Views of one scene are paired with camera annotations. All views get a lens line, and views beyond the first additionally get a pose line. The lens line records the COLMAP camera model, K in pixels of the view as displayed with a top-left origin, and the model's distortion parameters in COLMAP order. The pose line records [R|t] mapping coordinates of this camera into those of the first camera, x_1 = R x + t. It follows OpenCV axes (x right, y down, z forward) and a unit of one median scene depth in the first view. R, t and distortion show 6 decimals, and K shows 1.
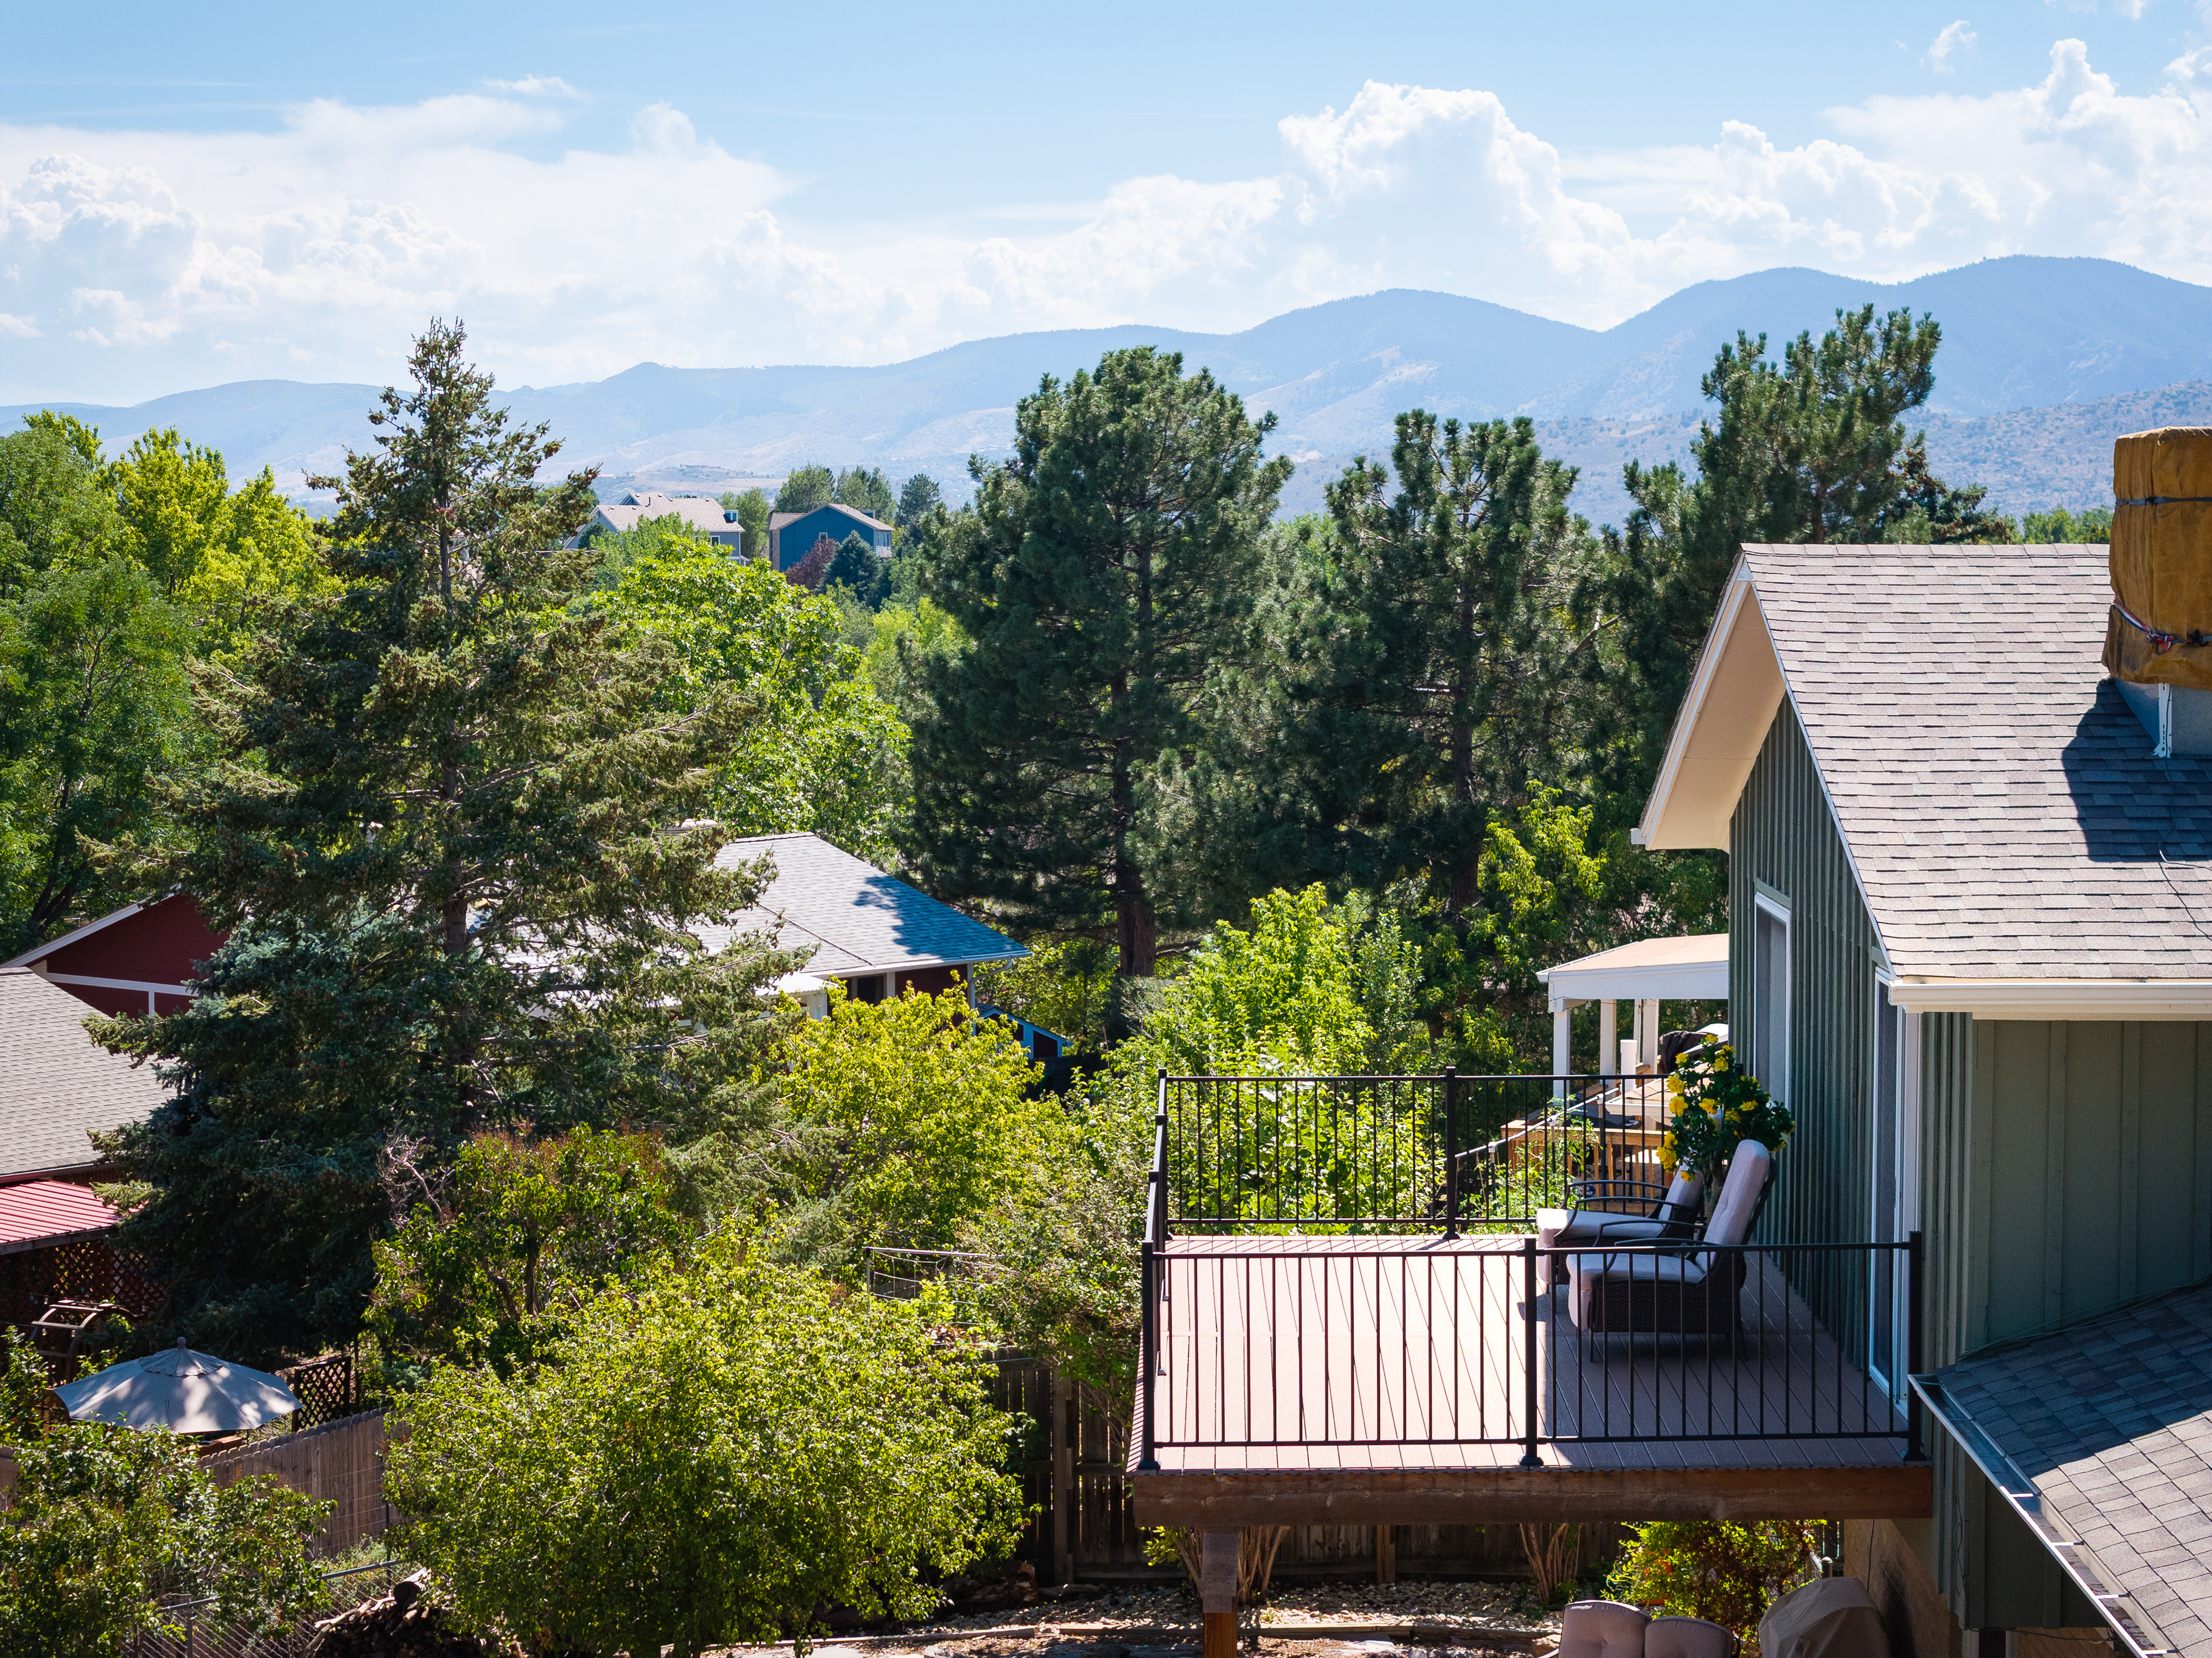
lens RADIAL K [[4468.3, 0, 1106.0], [0, 4468.3, 829.0], [0, 0, 1]] dist [-0.188451, 1.449275]
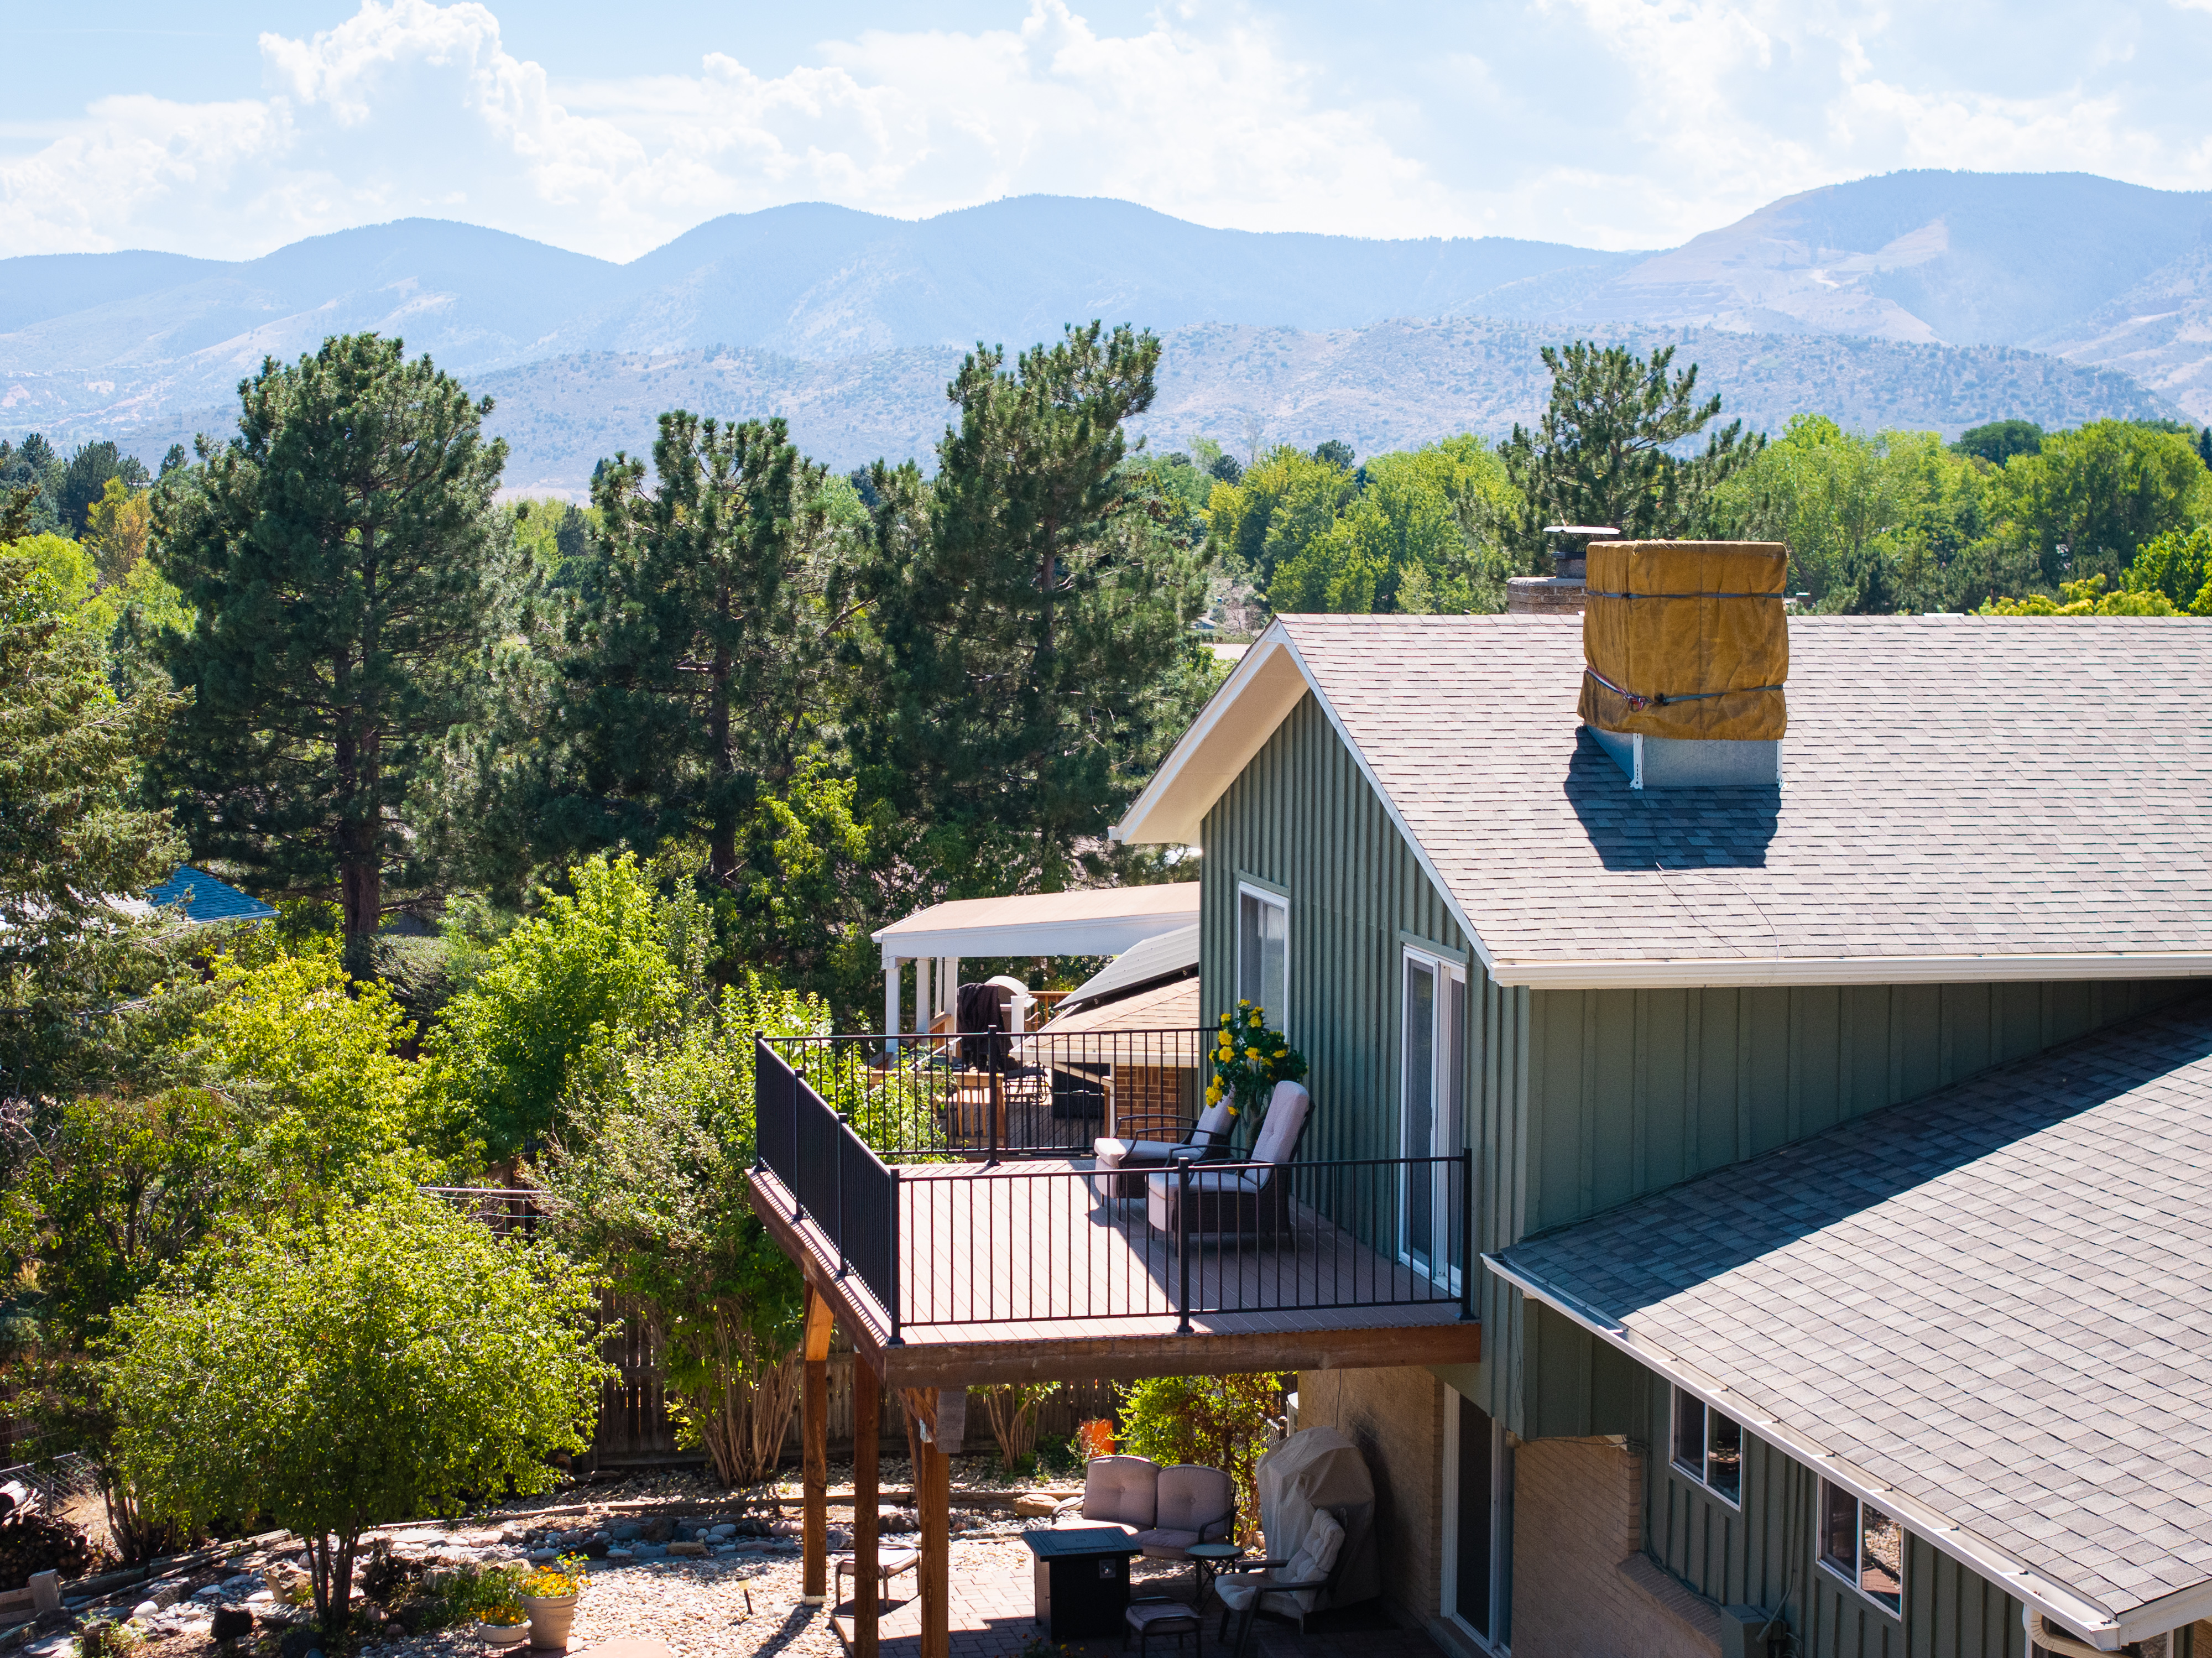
lens RADIAL K [[4468.3, 0, 1106.0], [0, 4468.3, 829.0], [0, 0, 1]] dist [-0.188451, 1.449275]
pose [[0.977378, -0.007546, 0.211365, -0.060893], [0.004754, 0.999895, 0.013714, -0.007032], [-0.211446, -0.012399, 0.977311, -0.083076]]
